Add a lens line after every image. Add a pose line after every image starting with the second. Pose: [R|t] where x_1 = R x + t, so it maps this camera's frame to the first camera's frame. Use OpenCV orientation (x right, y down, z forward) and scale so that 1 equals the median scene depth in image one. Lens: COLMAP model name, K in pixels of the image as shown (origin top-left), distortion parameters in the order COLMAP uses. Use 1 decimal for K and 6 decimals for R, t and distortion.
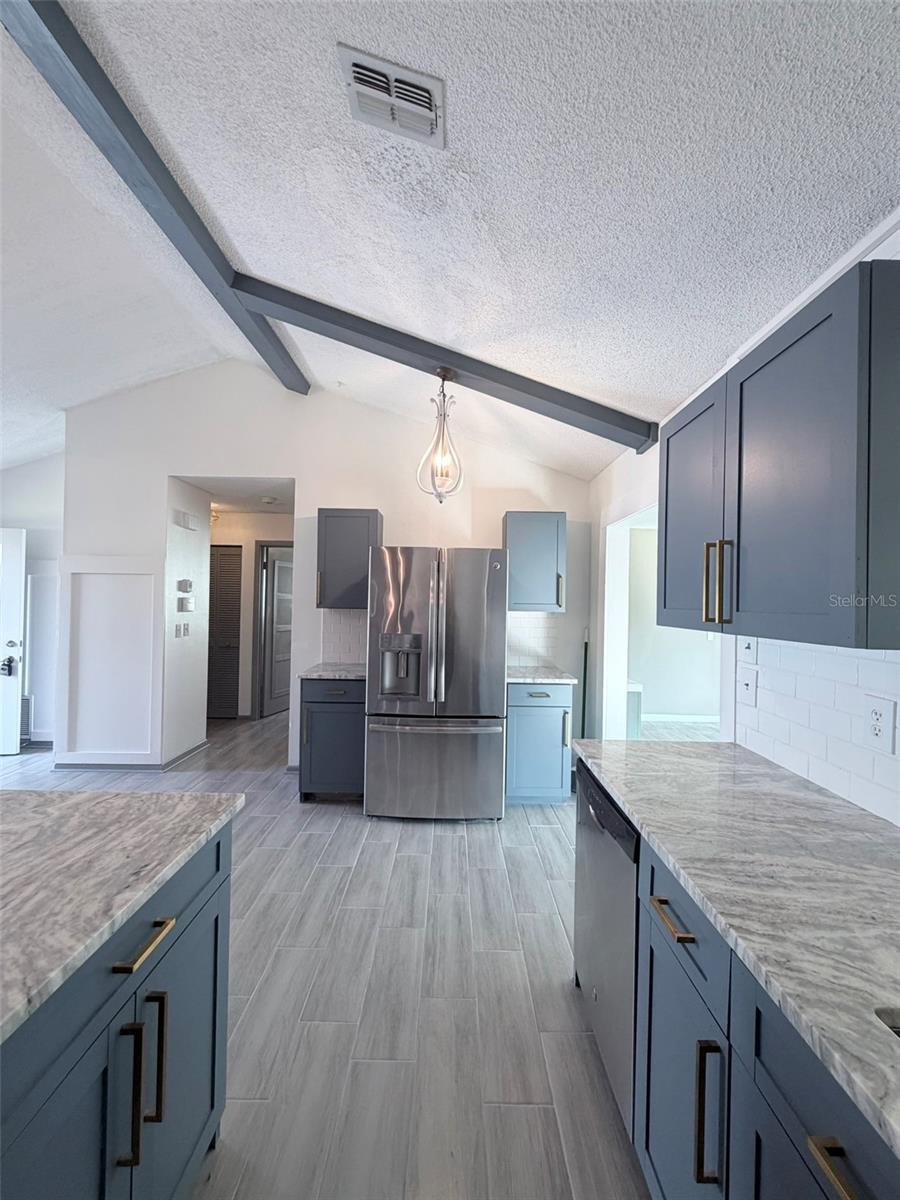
lens RADIAL K [[479.9, 0, 451.2], [0, 479.9, 597.0], [0, 0, 1]] dist [-0.001268, -0.000063]
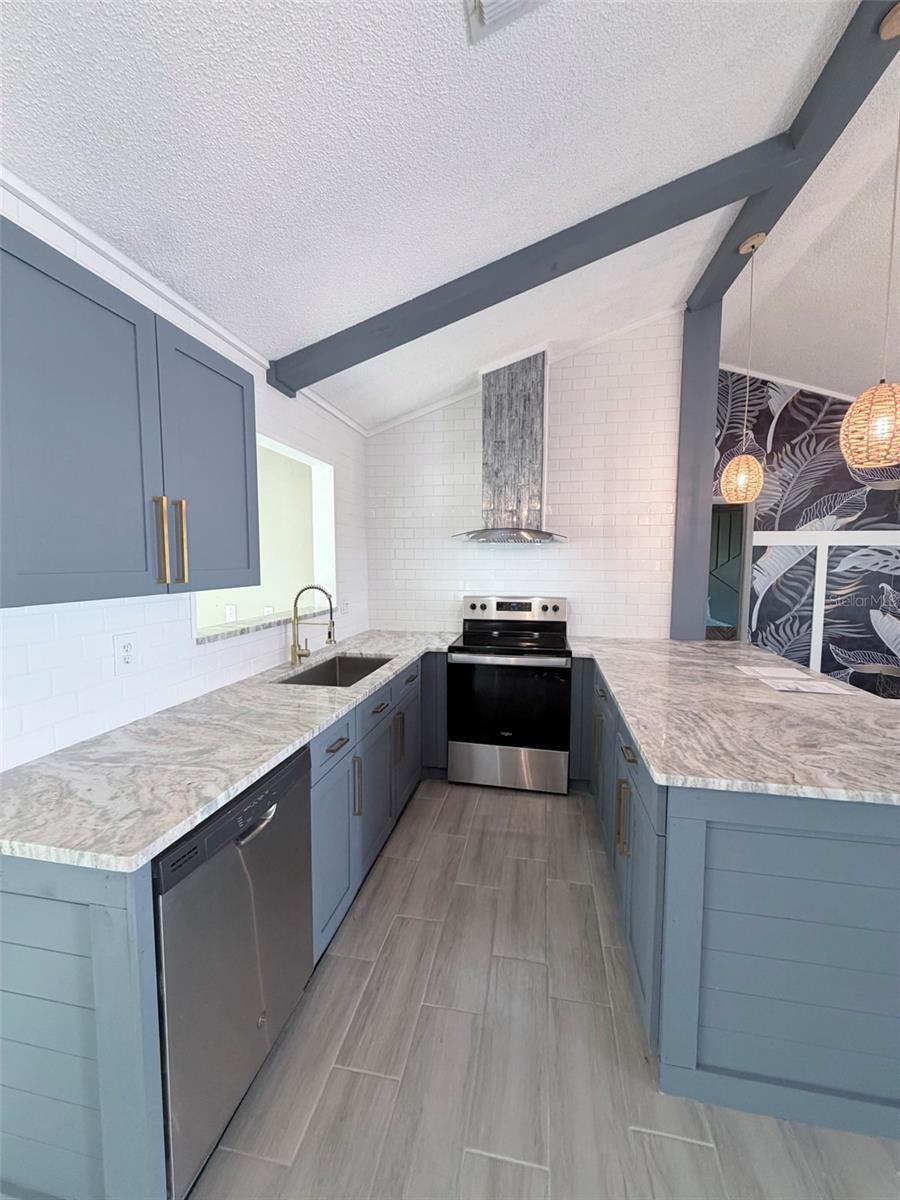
lens RADIAL K [[479.9, 0, 451.2], [0, 479.9, 597.0], [0, 0, 1]] dist [-0.001268, -0.000063]
pose [[-0.982423, -0.035227, 0.183317, -0.096318], [-0.022794, 0.997322, 0.069492, 0.000936], [-0.185274, 0.064092, -0.980595, 1.006796]]
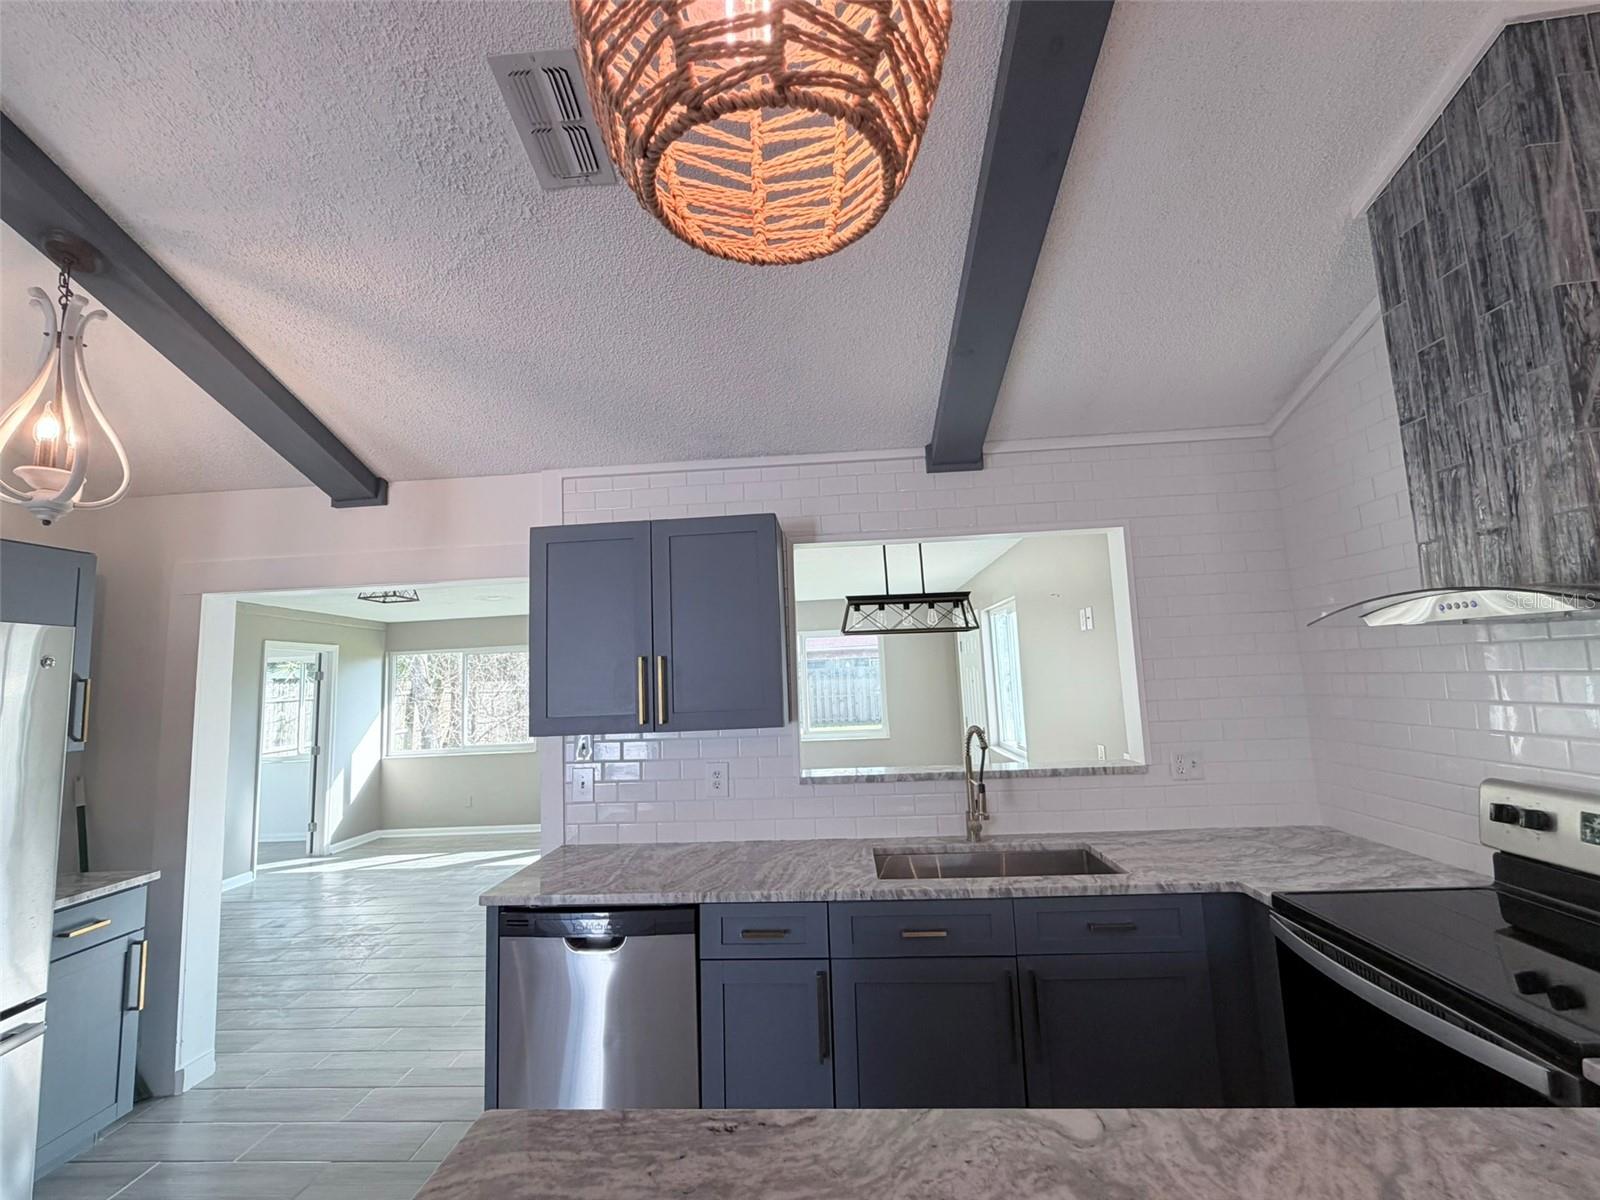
lens RADIAL K [[681.2, 0, 797.5], [0, 681.2, 597.8], [0, 0, 1]] dist [0.000516, -0.000336]
pose [[0.058605, 0.094103, 0.993836, -0.630675], [0.034309, 0.994769, -0.096214, -0.046187], [-0.997691, 0.039736, 0.055070, 0.289228]]
